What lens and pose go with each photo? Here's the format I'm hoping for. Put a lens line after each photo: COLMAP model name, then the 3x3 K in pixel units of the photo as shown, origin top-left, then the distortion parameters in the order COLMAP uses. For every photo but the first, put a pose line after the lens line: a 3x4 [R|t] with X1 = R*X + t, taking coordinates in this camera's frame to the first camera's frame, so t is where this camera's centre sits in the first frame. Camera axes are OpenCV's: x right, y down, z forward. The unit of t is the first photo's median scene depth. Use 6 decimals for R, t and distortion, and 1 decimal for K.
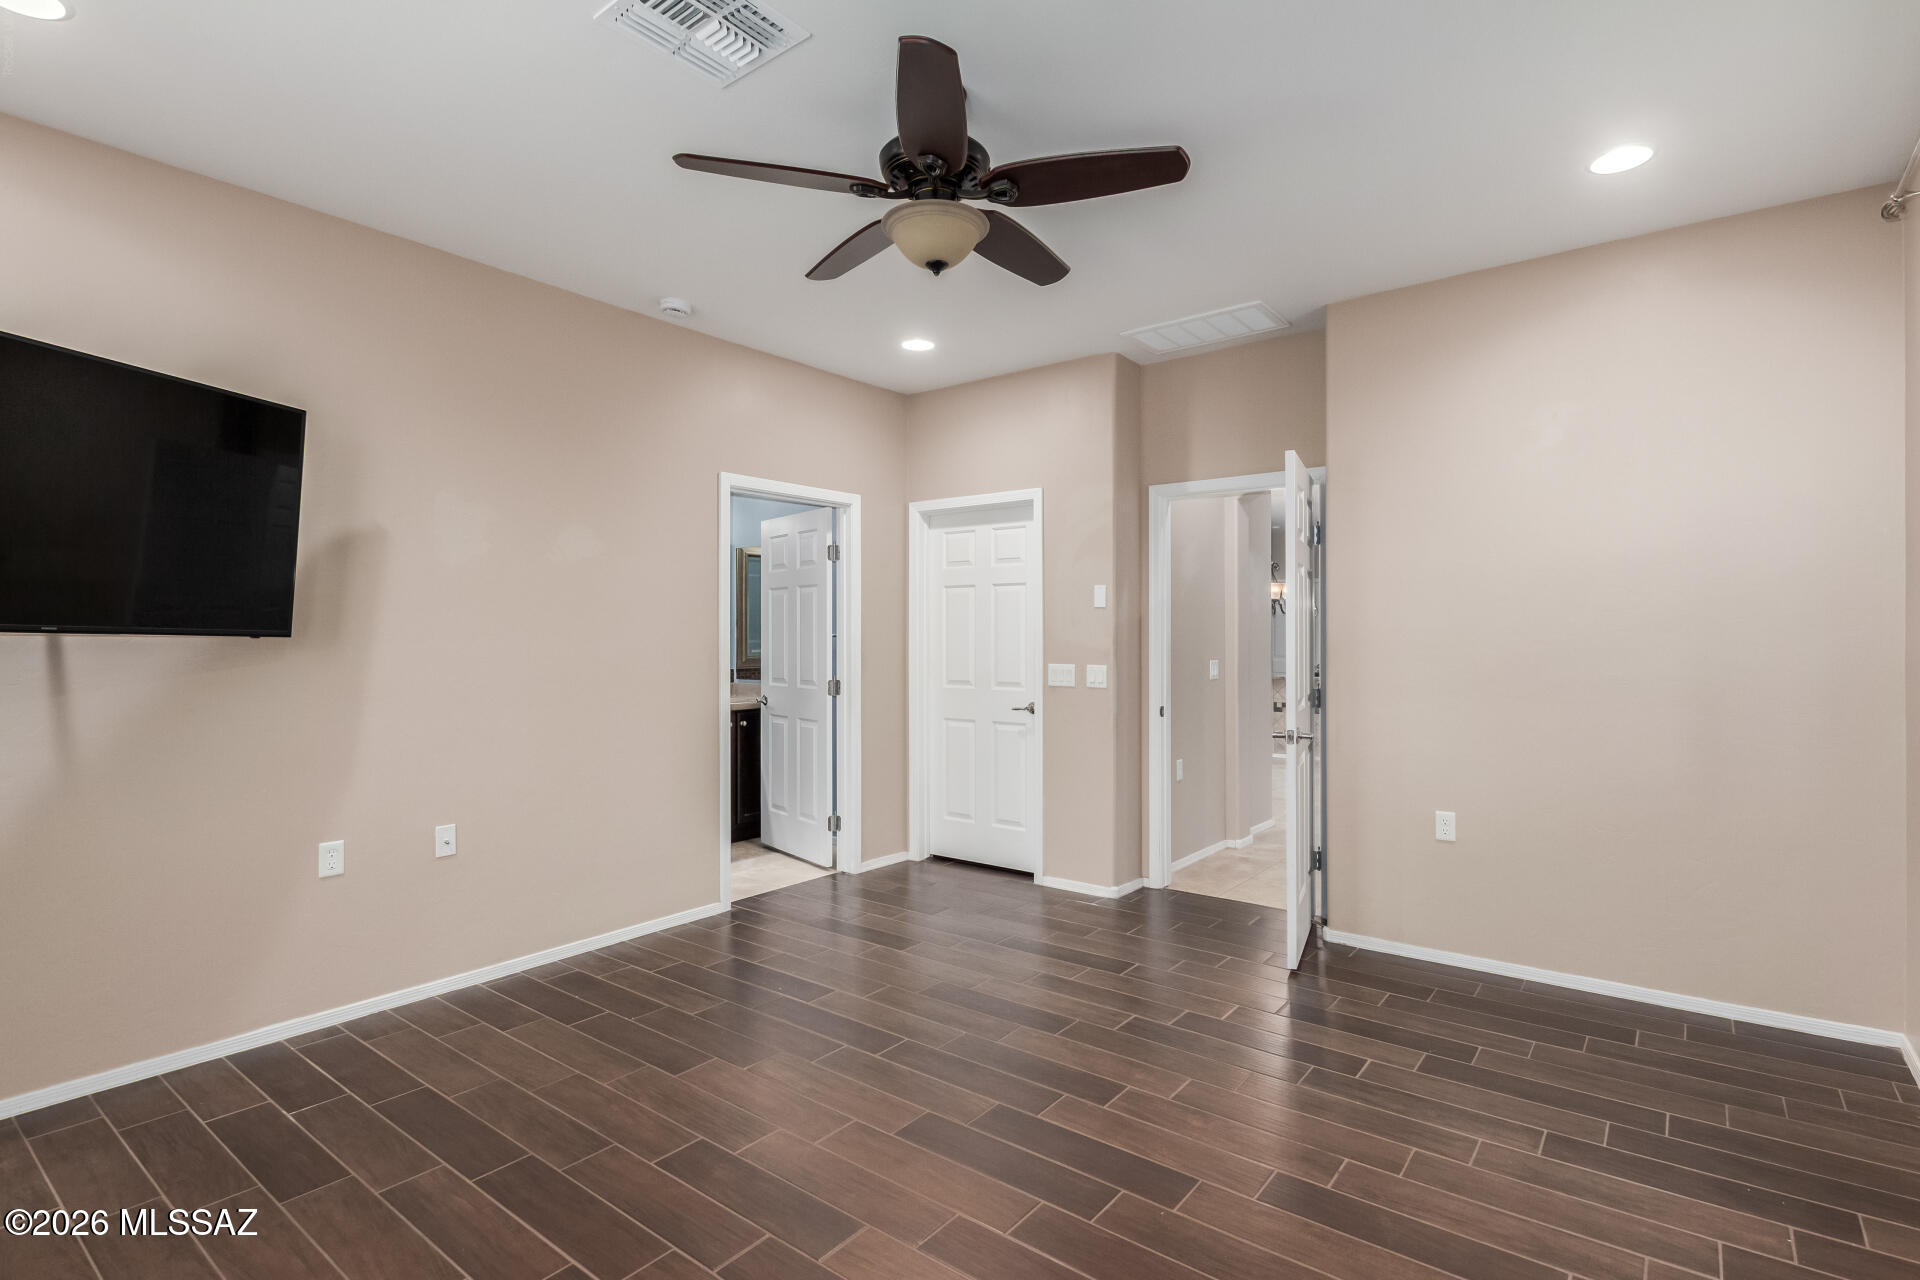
lens RADIAL K [[927.6, 0, 987.9], [0, 927.6, 637.6], [0, 0, 1]] dist [0.011504, -0.001573]
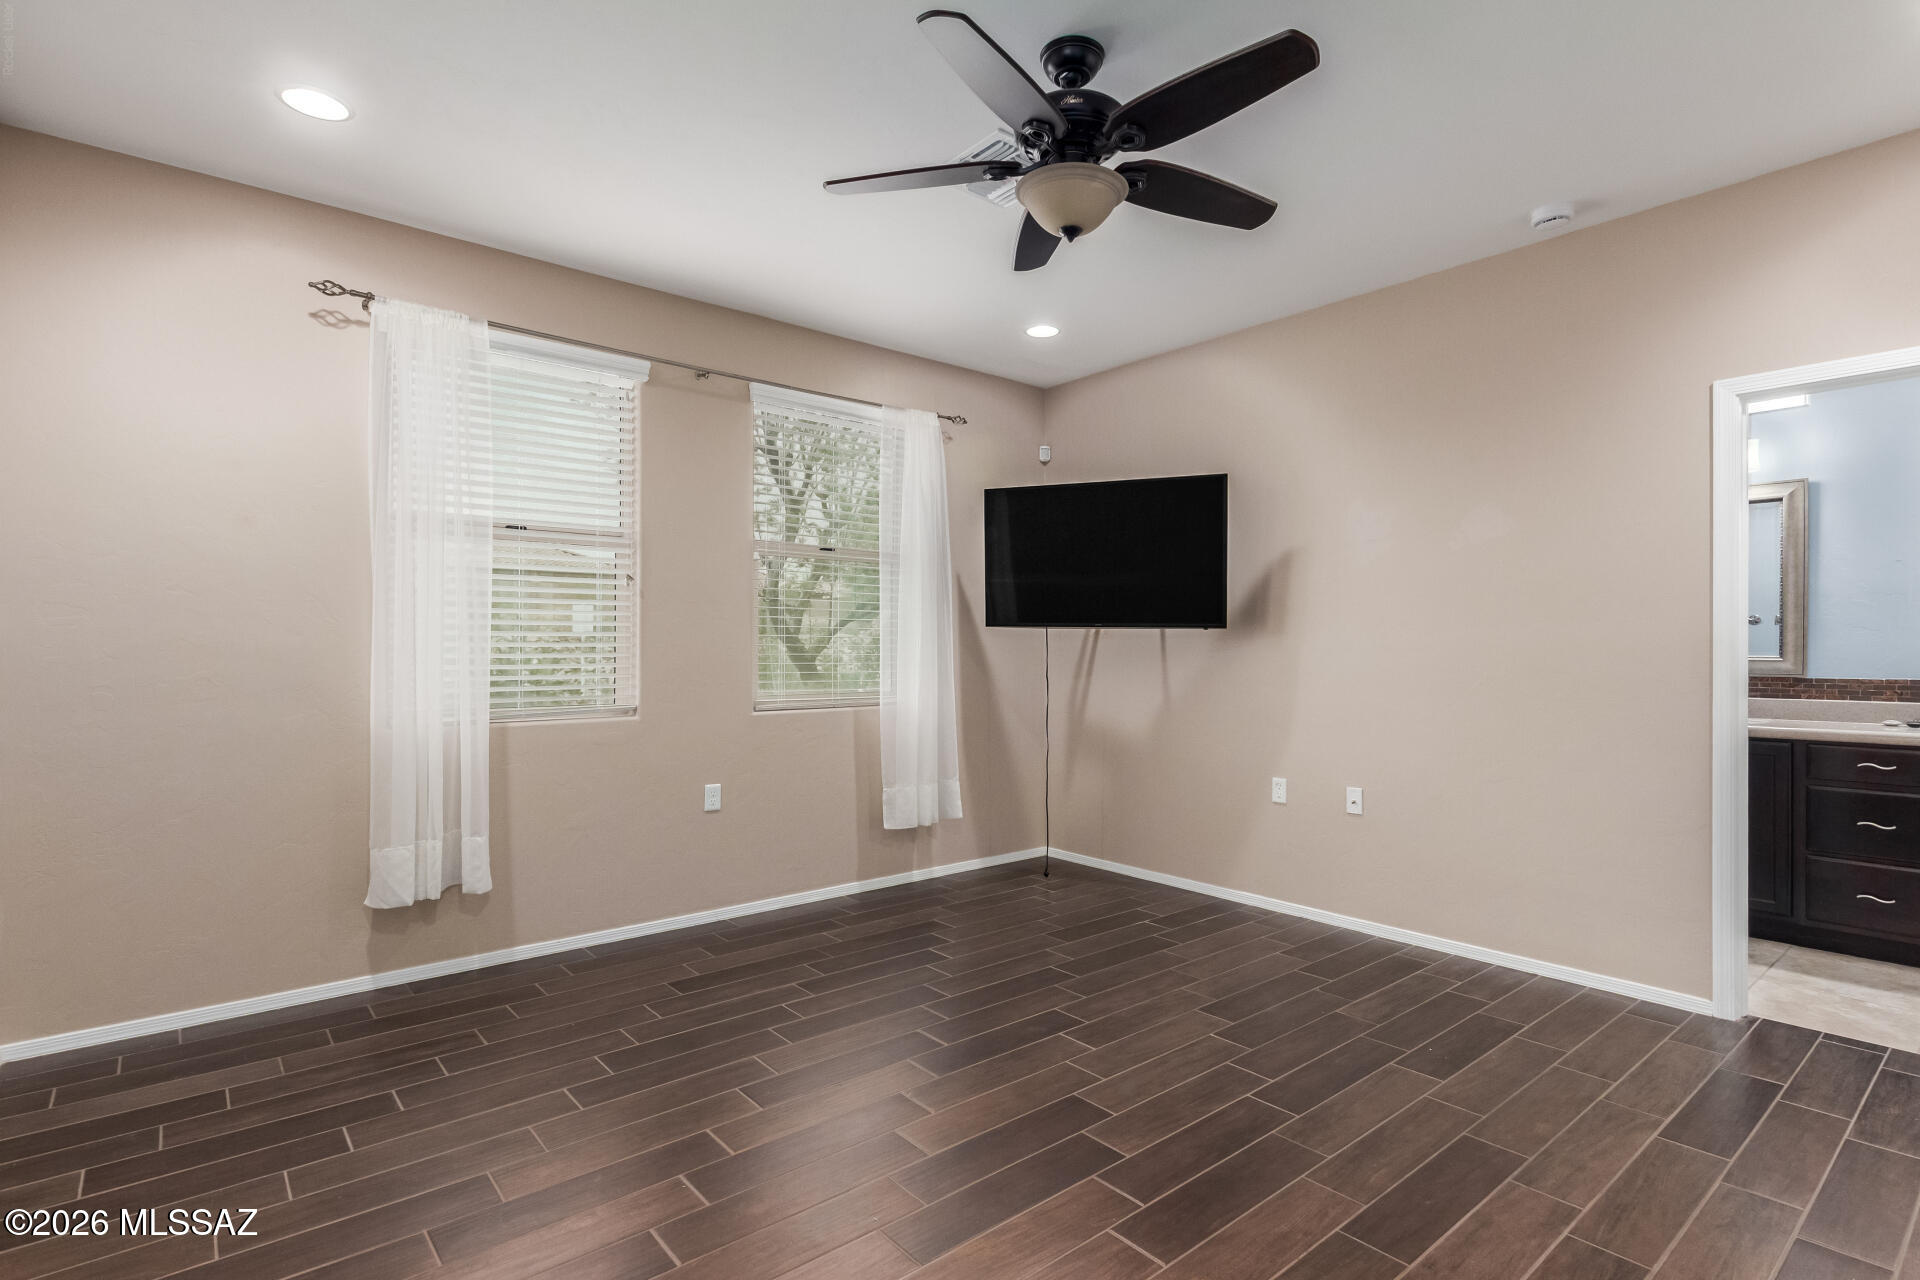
lens RADIAL K [[950.1, 0, 960.0], [0, 950.1, 640.0], [0, 0, 1]] dist [-0.000368, -0.000279]
pose [[-0.222792, 0.007731, -0.974835, 0.772139], [0.005623, 0.999962, 0.006645, 0.005264], [0.974850, -0.004001, -0.222827, 0.874065]]
